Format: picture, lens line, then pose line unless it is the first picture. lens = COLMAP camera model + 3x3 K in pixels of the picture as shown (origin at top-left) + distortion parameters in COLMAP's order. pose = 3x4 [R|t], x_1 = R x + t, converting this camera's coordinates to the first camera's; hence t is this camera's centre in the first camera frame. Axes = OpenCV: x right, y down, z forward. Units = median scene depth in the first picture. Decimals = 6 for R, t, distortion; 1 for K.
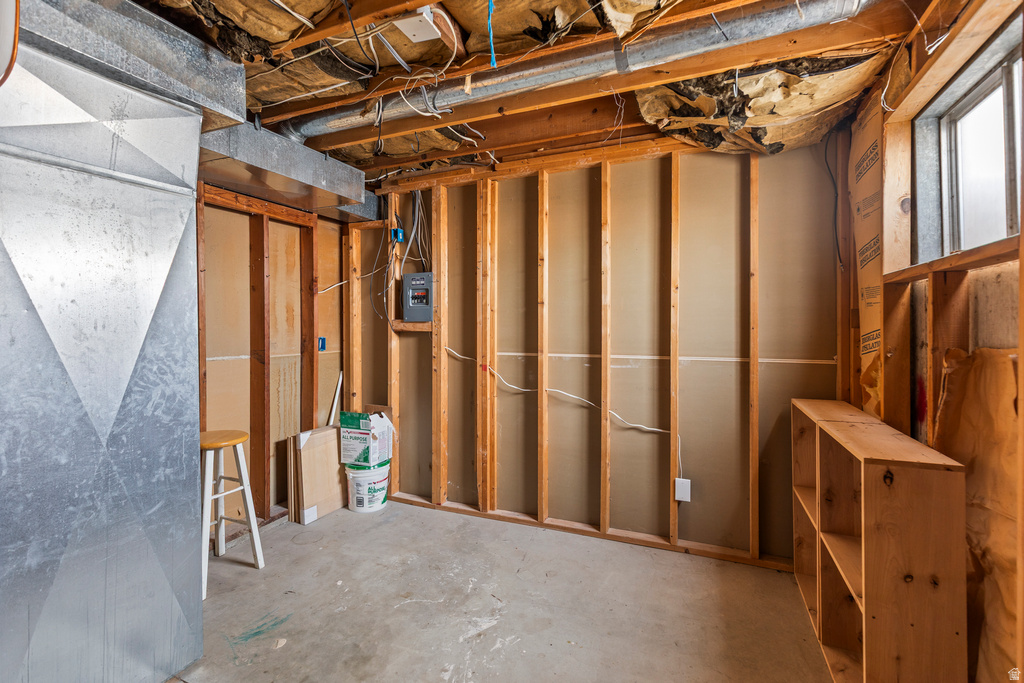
lens RADIAL K [[453.7, 0, 510.2], [0, 453.7, 323.5], [0, 0, 1]] dist [0.001202, -0.000047]
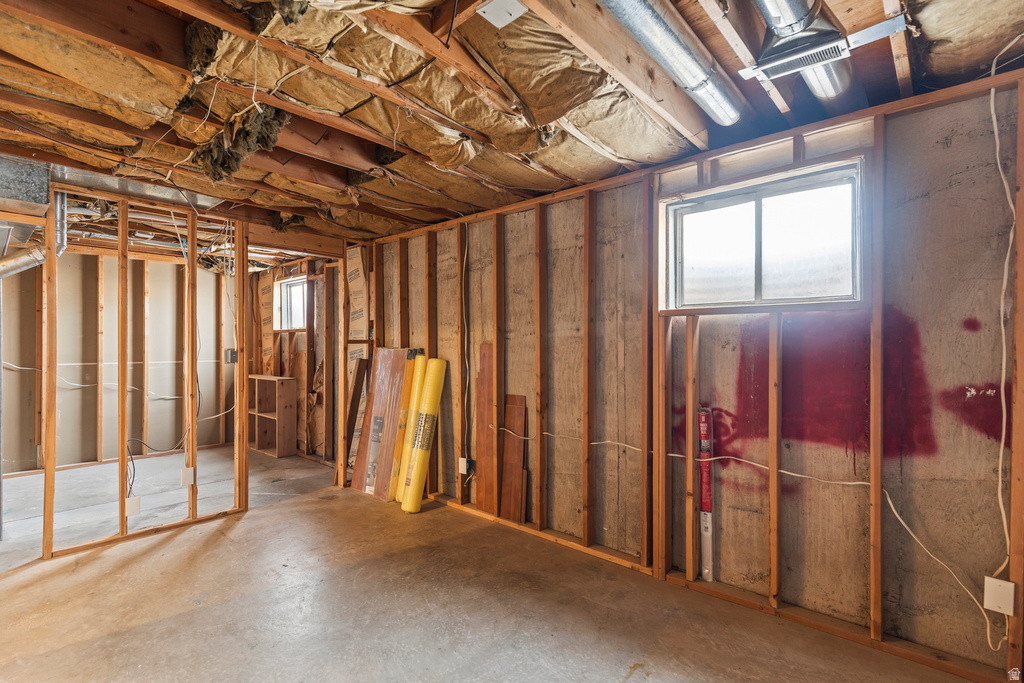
lens RADIAL K [[485.1, 0, 507.4], [0, 485.1, 345.6], [0, 0, 1]] dist [0.032668, -0.016944]
pose [[0.311100, 0.003862, 0.950369, -1.582820], [0.000361, 0.999991, -0.004182, 0.014171], [-0.950377, 0.001644, 0.311096, -1.336236]]
